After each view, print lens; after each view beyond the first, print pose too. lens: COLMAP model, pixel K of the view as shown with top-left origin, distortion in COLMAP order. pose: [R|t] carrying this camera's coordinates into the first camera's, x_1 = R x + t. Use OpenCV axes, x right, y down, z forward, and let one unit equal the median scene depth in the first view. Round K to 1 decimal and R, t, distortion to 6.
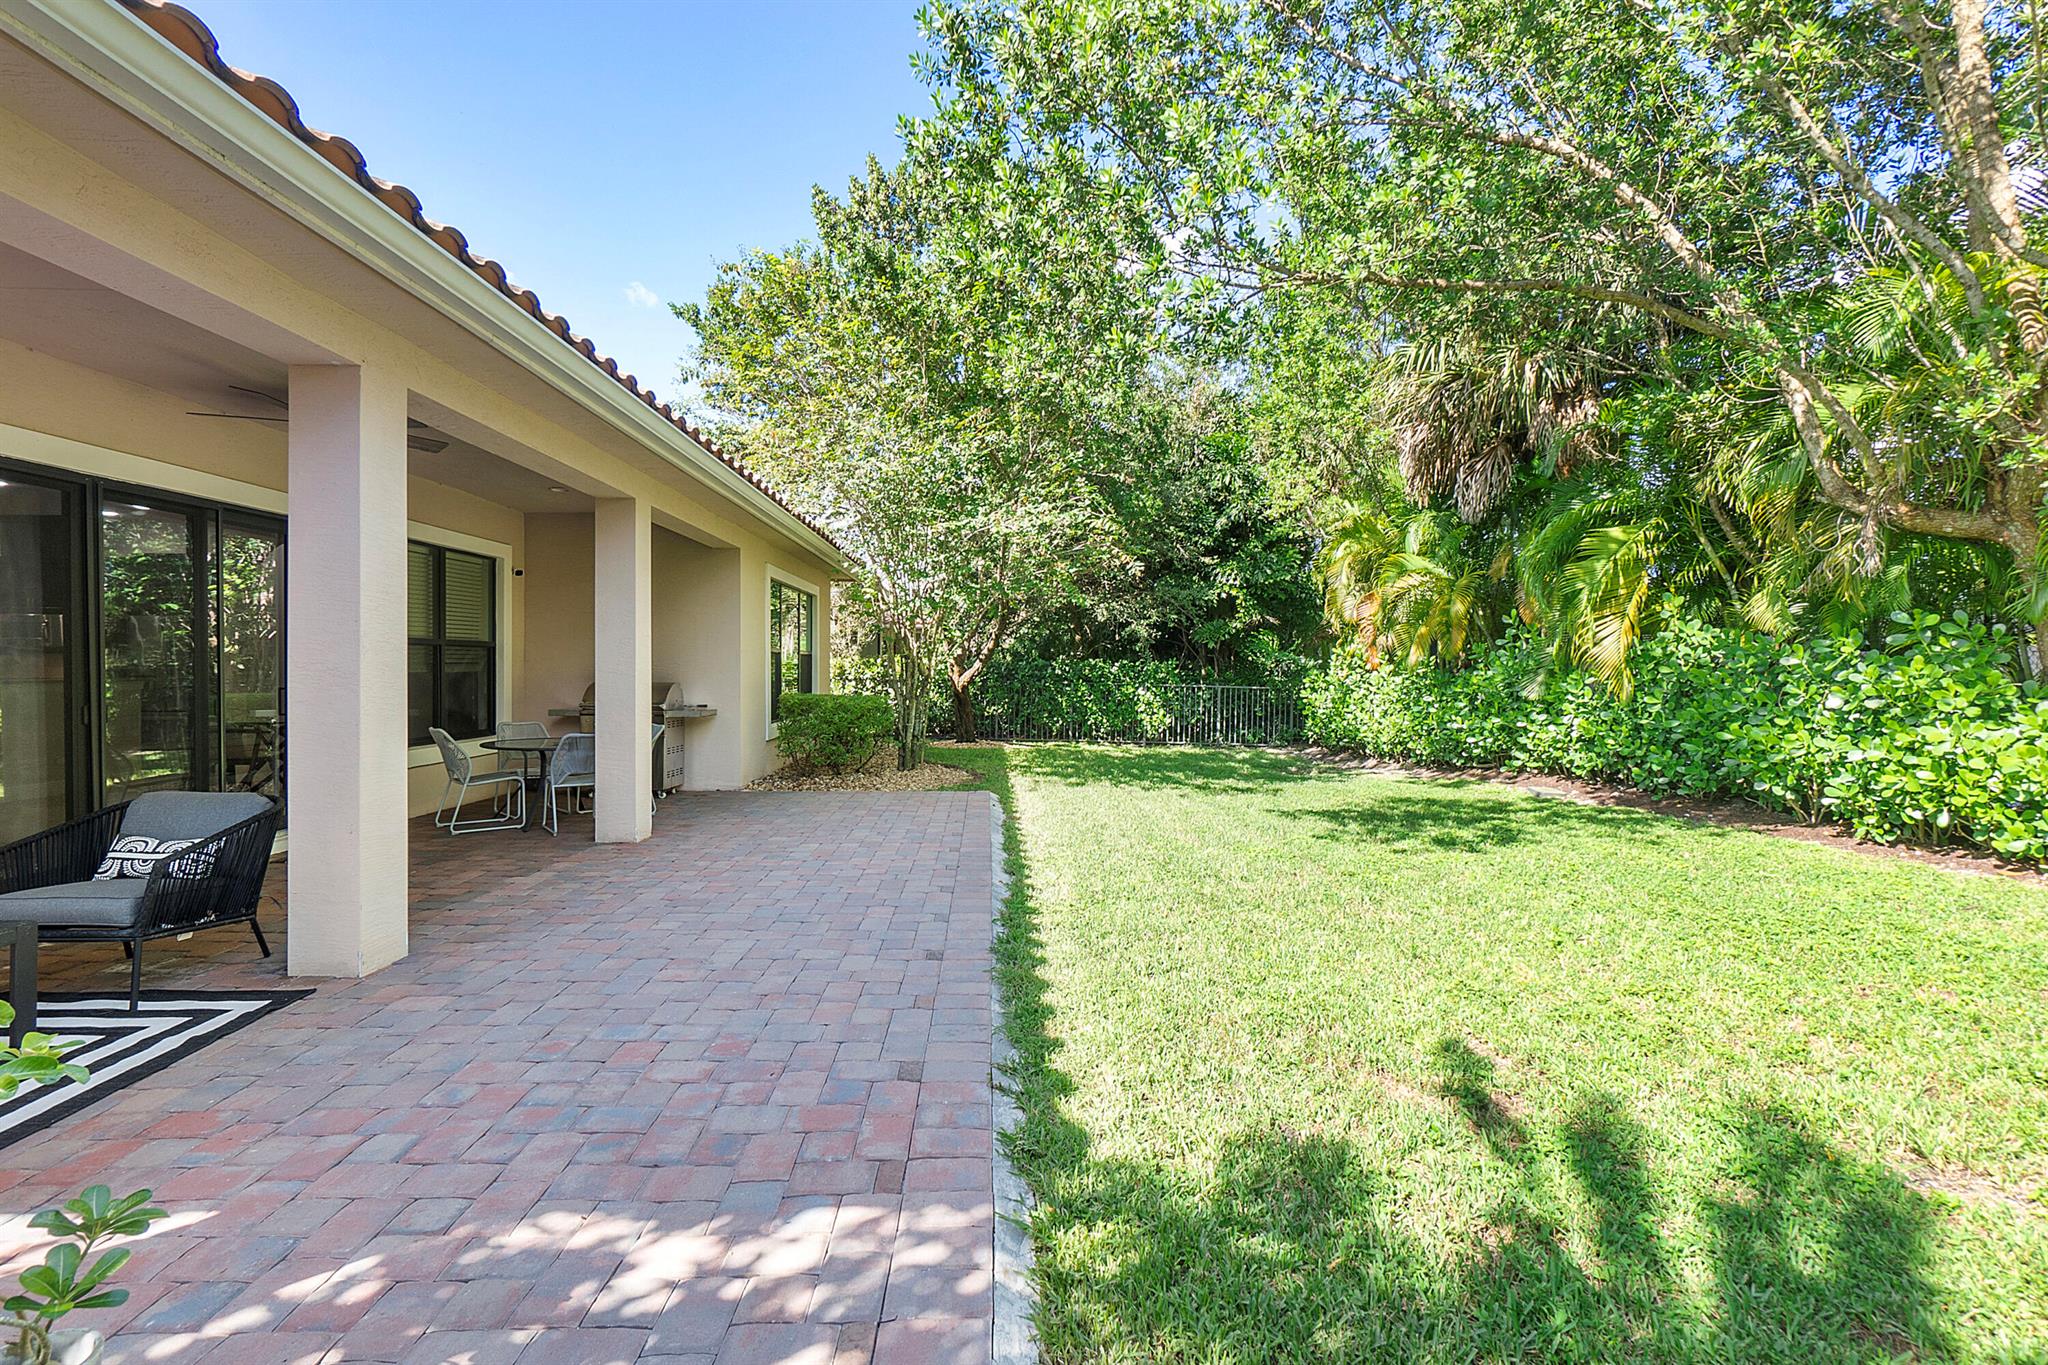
lens RADIAL K [[889.1, 0, 1014.4], [0, 889.1, 674.8], [0, 0, 1]] dist [-0.008118, 0.001904]
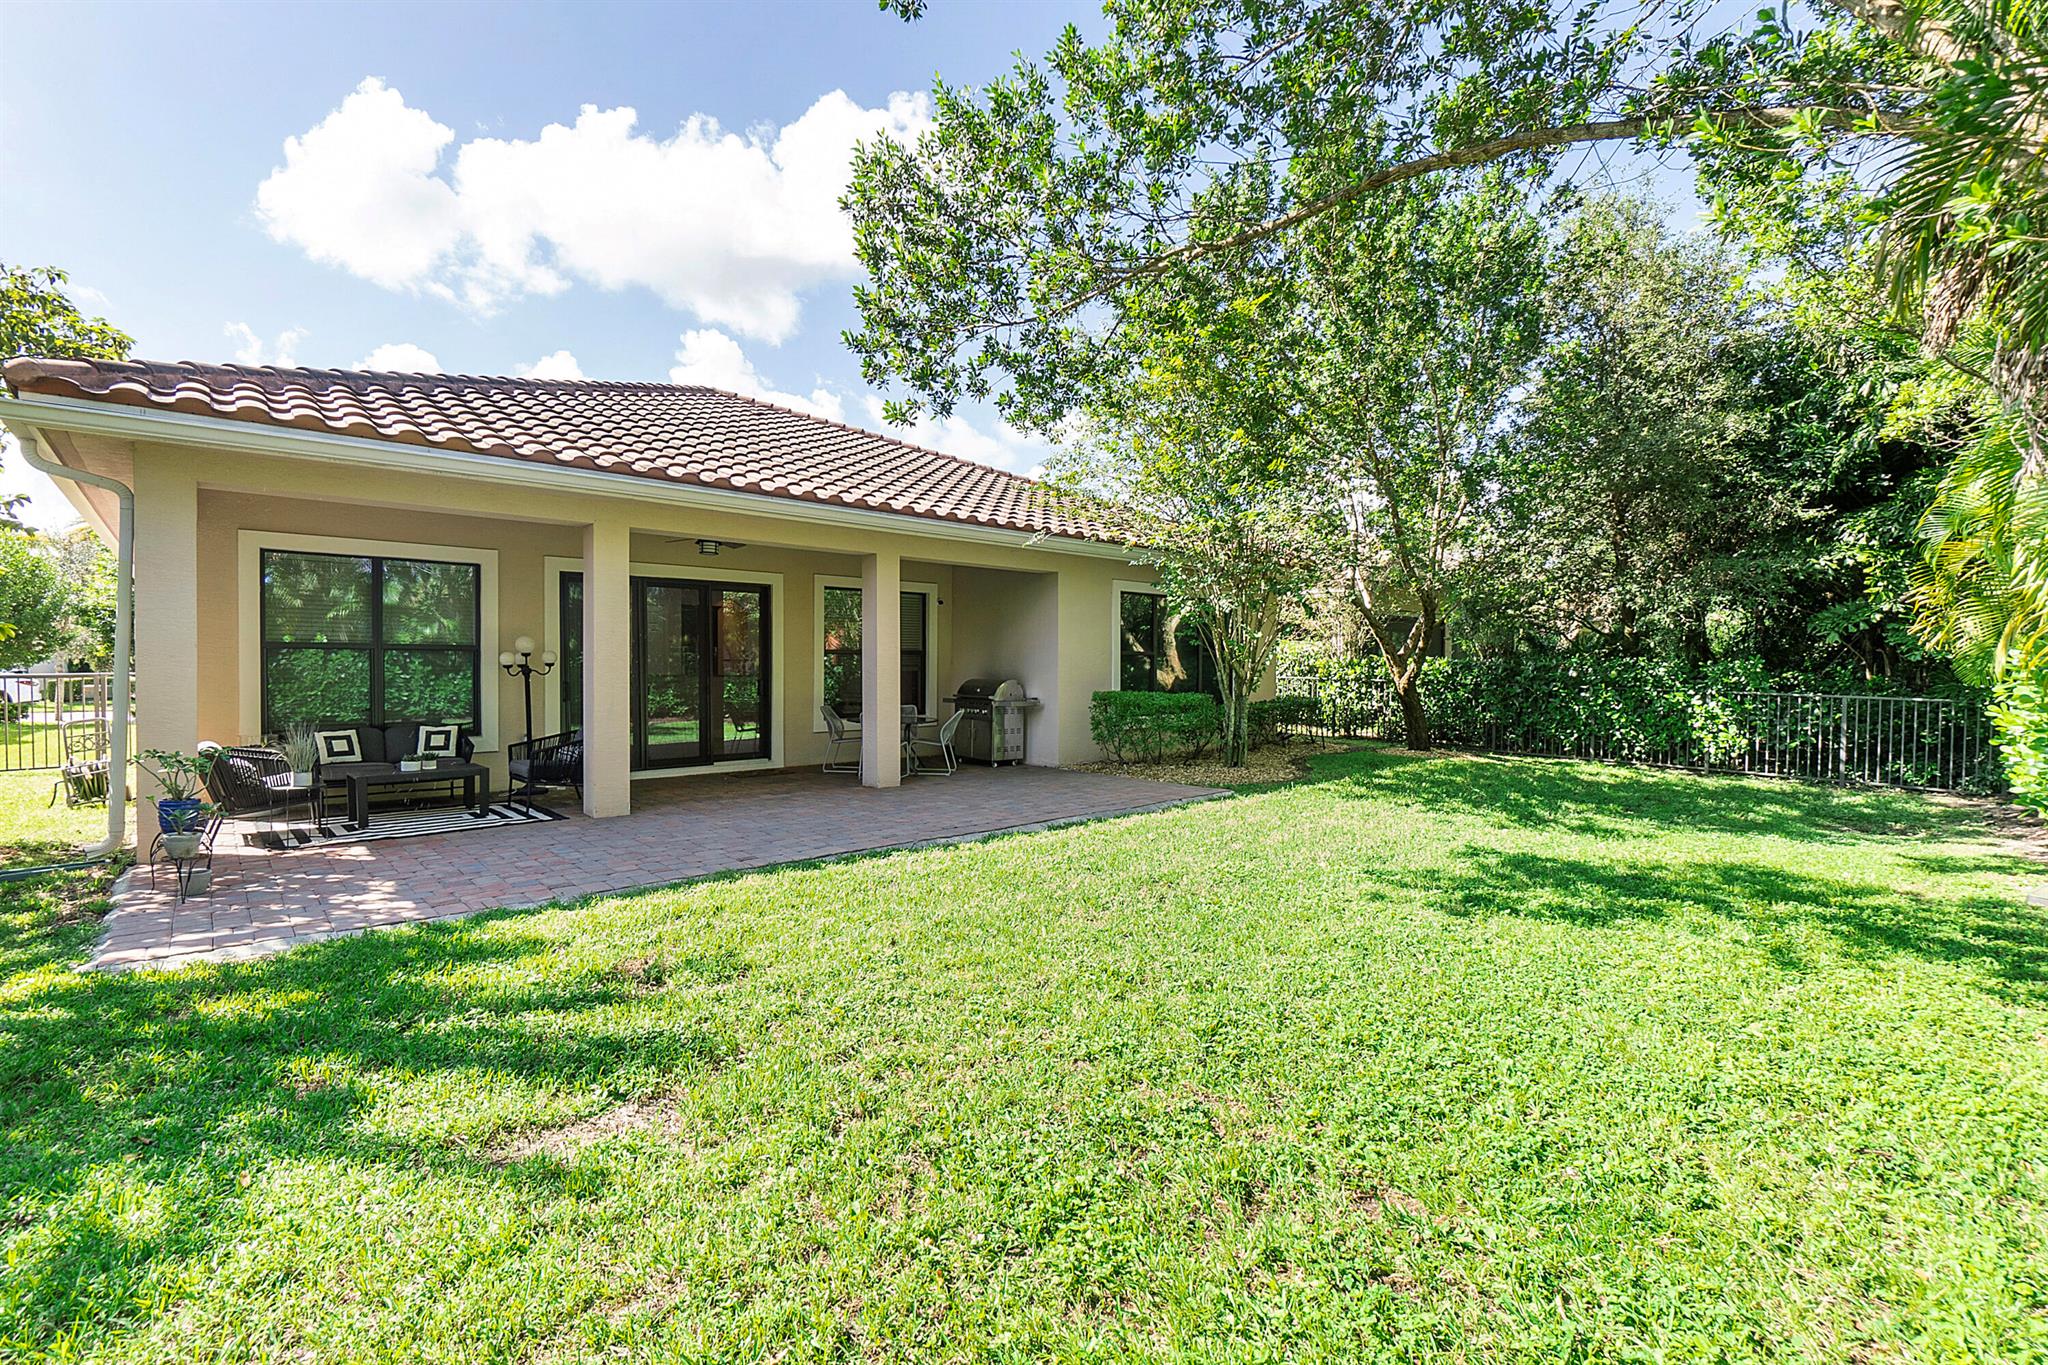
lens RADIAL K [[889.1, 0, 1022.2], [0, 889.1, 679.3], [0, 0, 1]] dist [-0.008118, 0.001904]
pose [[0.659809, 0.010009, -0.751367, 0.755744], [-0.006280, 0.999950, 0.007805, -0.003005], [0.751407, -0.000431, 0.659839, 0.194311]]
